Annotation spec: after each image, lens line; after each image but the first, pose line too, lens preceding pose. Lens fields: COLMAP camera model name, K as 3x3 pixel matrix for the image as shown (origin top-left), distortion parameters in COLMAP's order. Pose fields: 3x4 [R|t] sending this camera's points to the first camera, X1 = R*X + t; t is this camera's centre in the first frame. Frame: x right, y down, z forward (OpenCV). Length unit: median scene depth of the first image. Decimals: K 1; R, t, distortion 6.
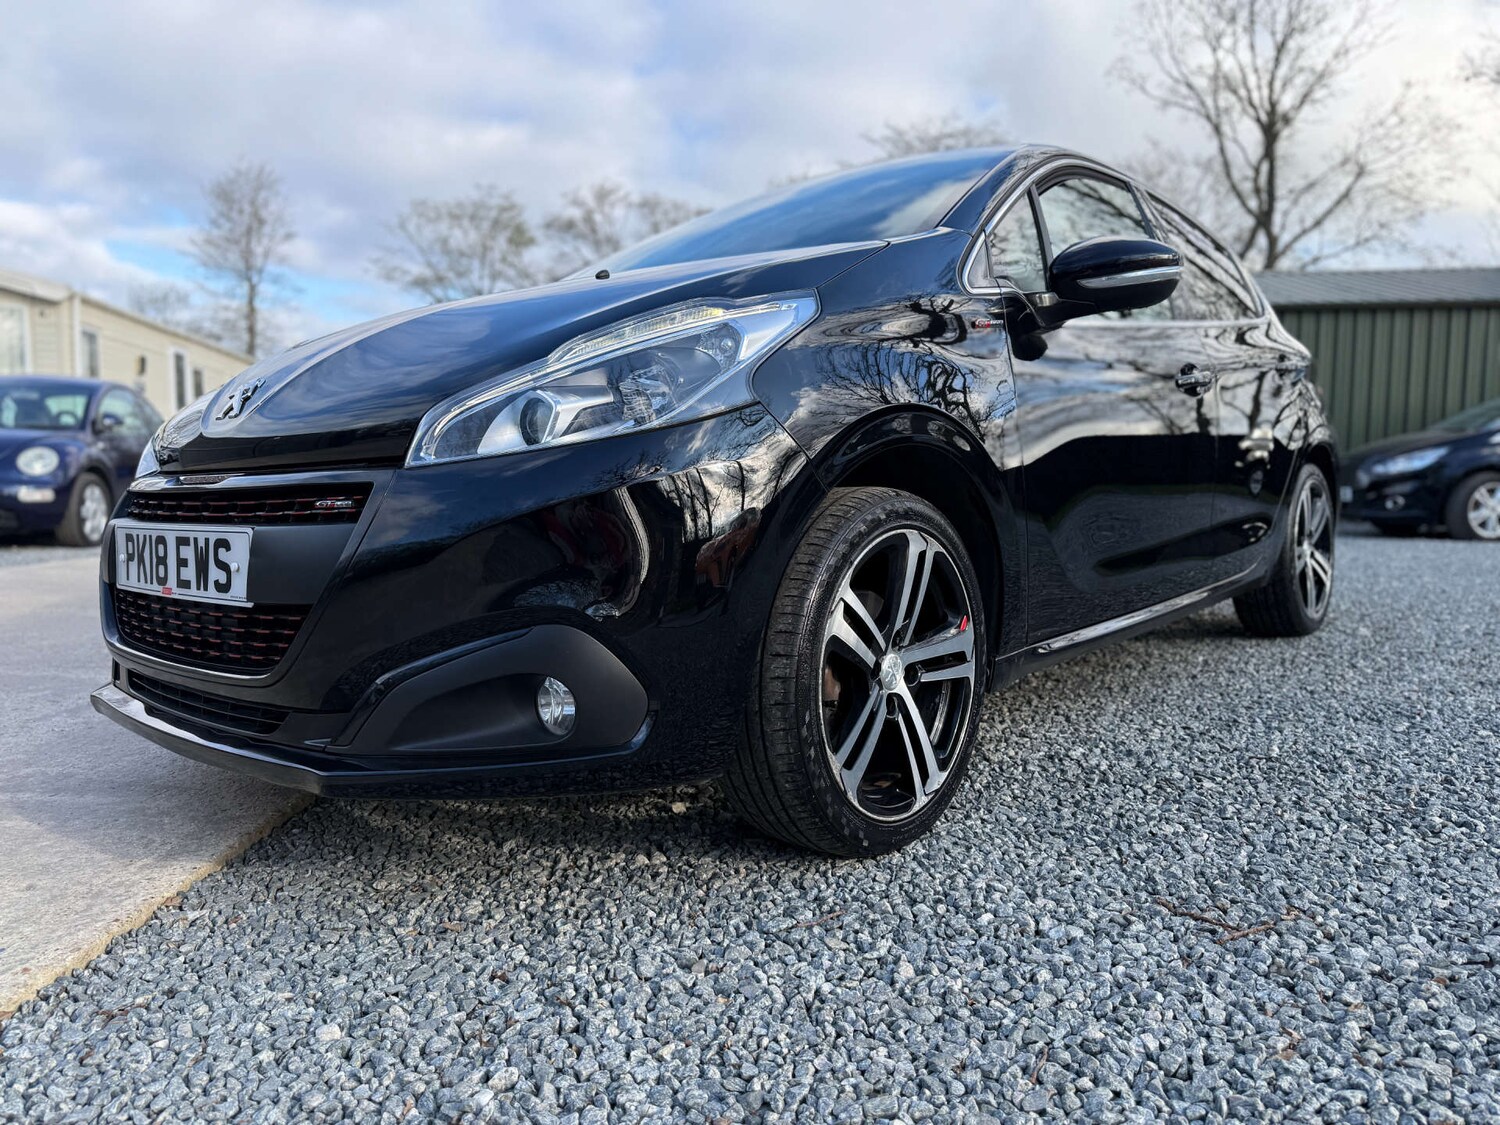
lens RADIAL K [[1066.1, 0, 750.0], [0, 1066.1, 562.5], [0, 0, 1]] dist [0.010722, -0.016029]
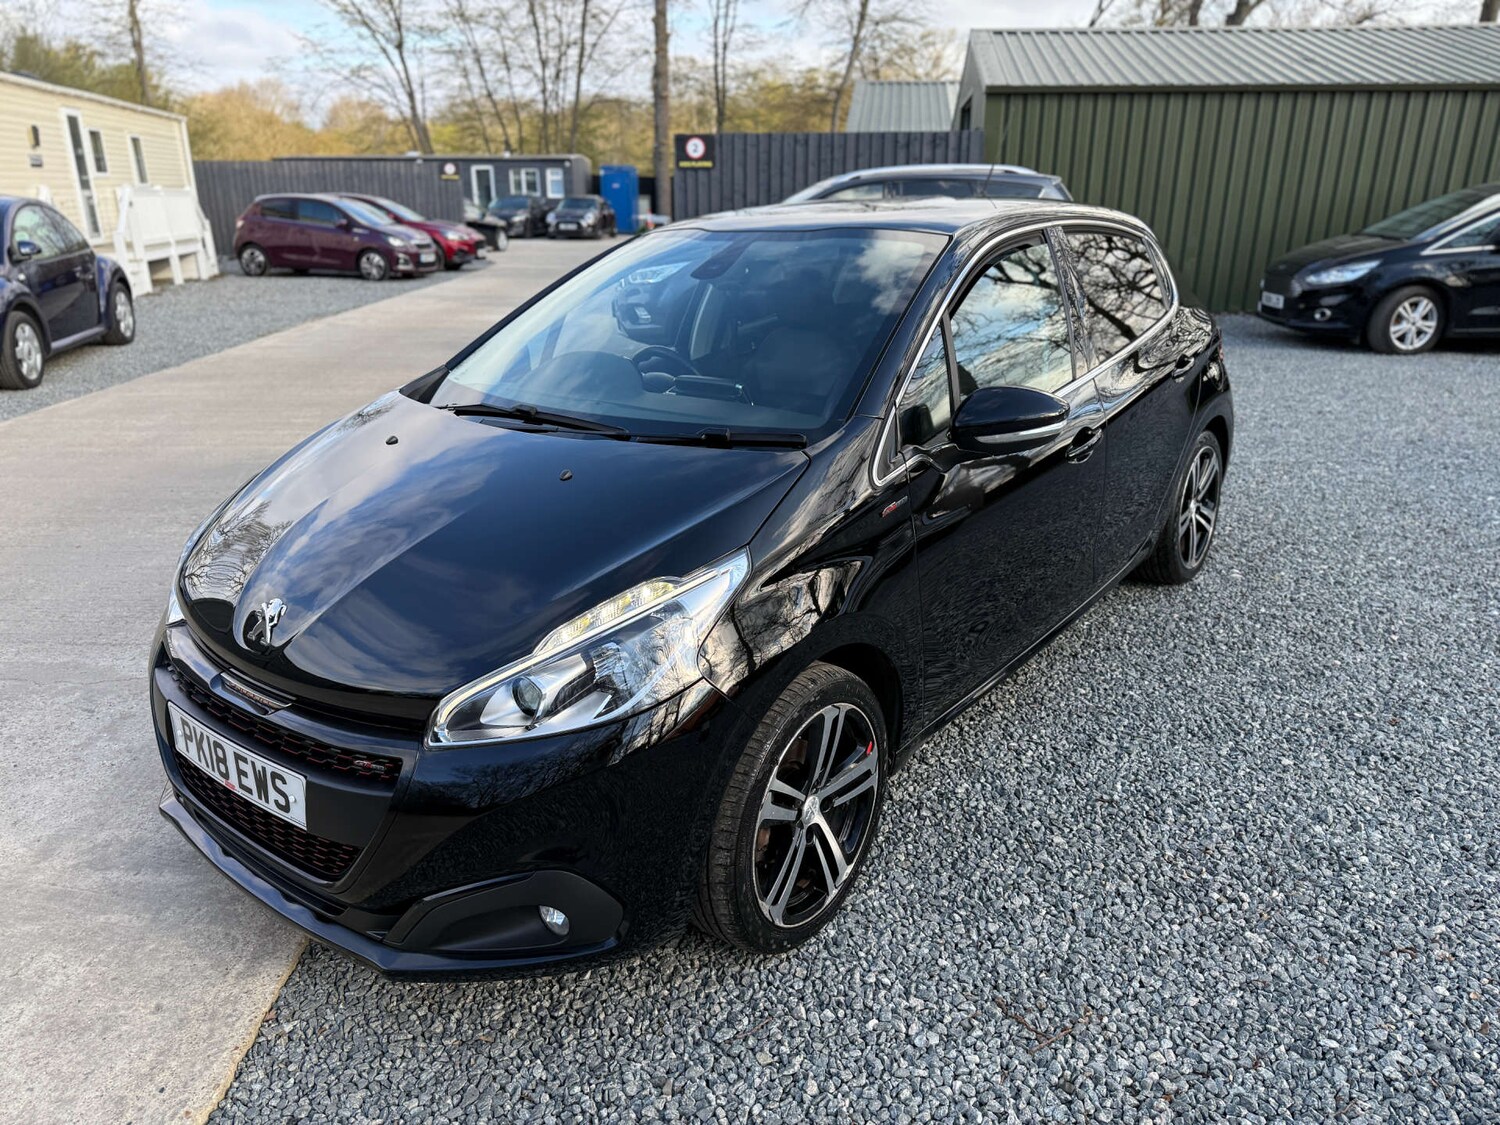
lens RADIAL K [[1066.1, 0, 750.0], [0, 1066.1, 562.5], [0, 0, 1]] dist [0.010722, -0.016029]
pose [[0.998783, -0.018388, 0.045766, 0.007844], [0.006160, 0.967146, 0.254146, -0.534096], [-0.048935, -0.253554, 0.966083, -0.166428]]
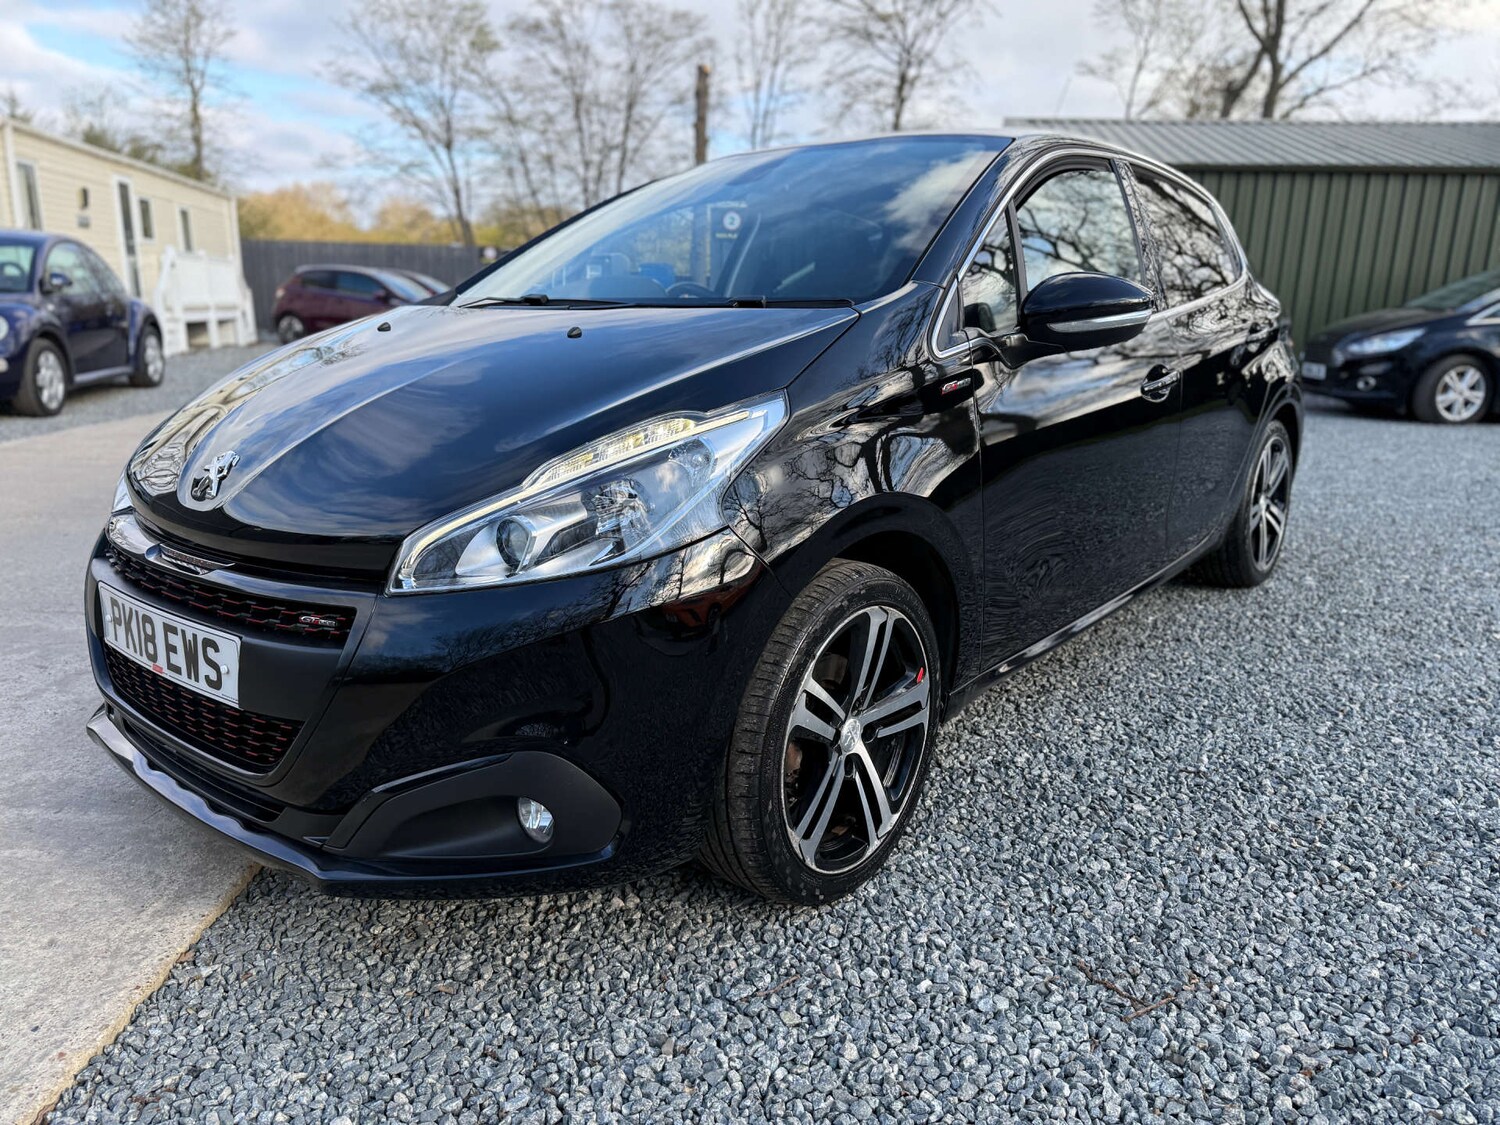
lens RADIAL K [[1067.4, 0, 760.4], [0, 1067.4, 565.7], [0, 0, 1]] dist [0.006005, -0.010422]
pose [[0.999404, 0.010433, 0.032900, 0.005965], [-0.015679, 0.986422, 0.163481, -0.250056], [-0.030747, -0.163900, 0.985998, -0.028232]]
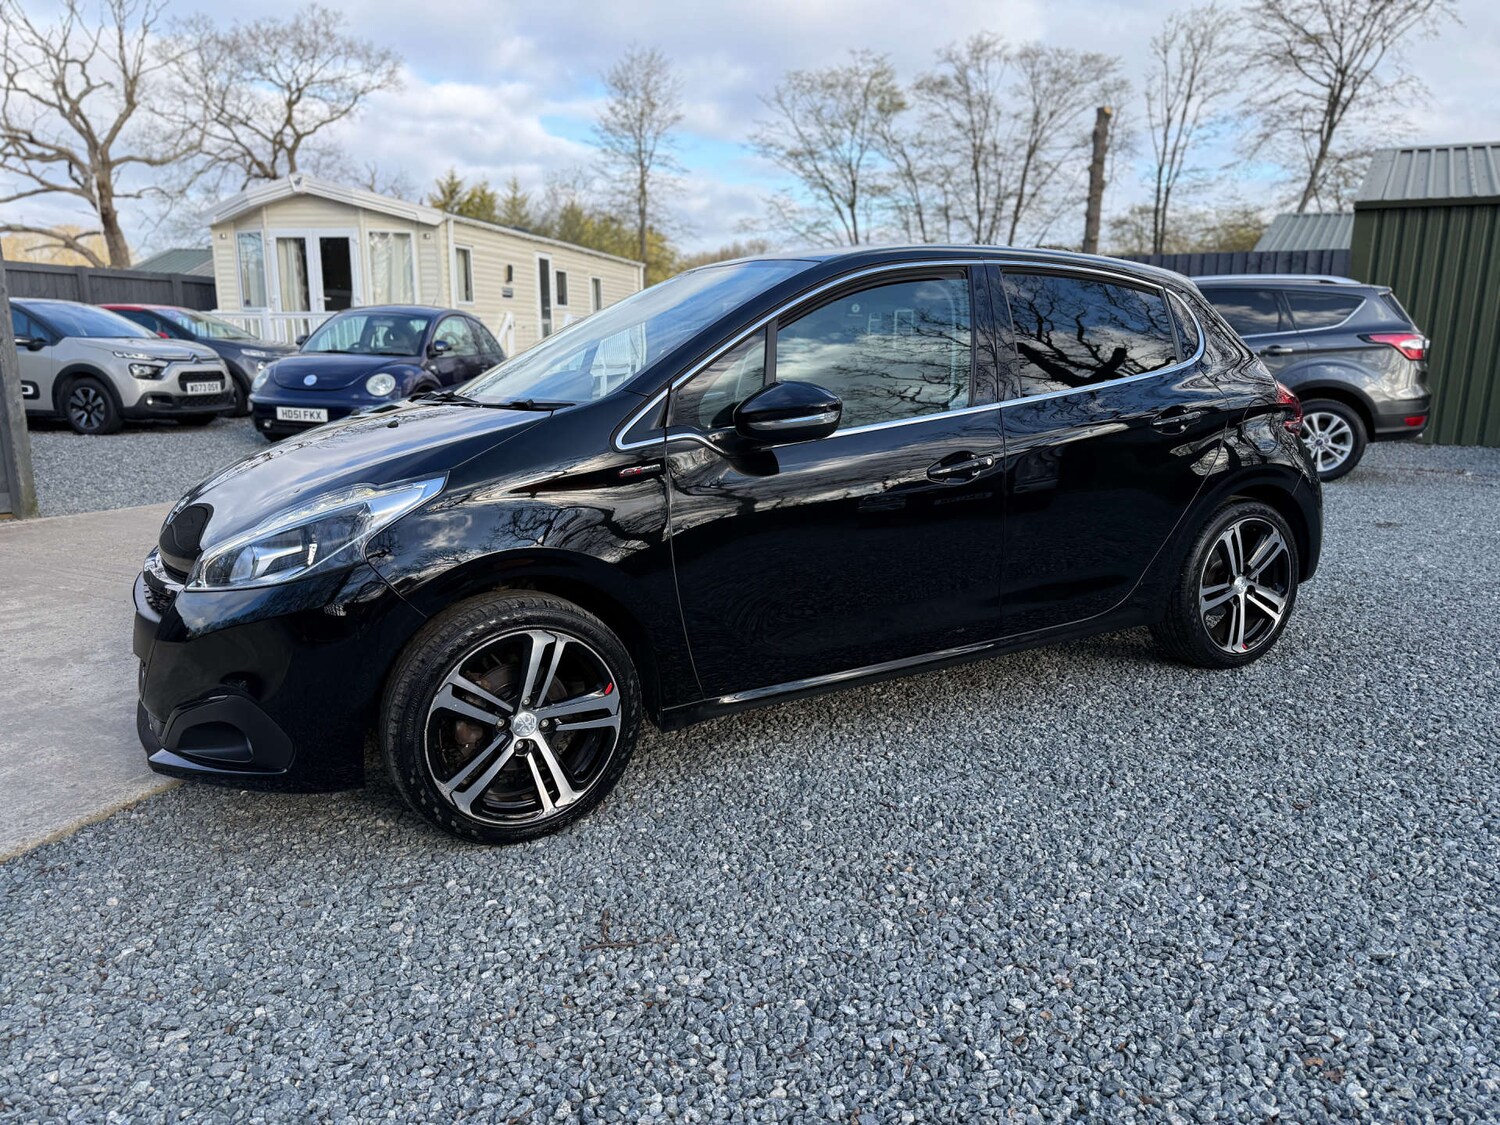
lens RADIAL K [[1055.3, 0, 754.5], [0, 1055.3, 578.3], [0, 0, 1]] dist [0.050006, -0.078142]
pose [[0.936511, 0.083521, -0.340544, 0.943614], [-0.034287, 0.988375, 0.148117, -0.333711], [0.348957, -0.127037, 0.928489, -0.216031]]
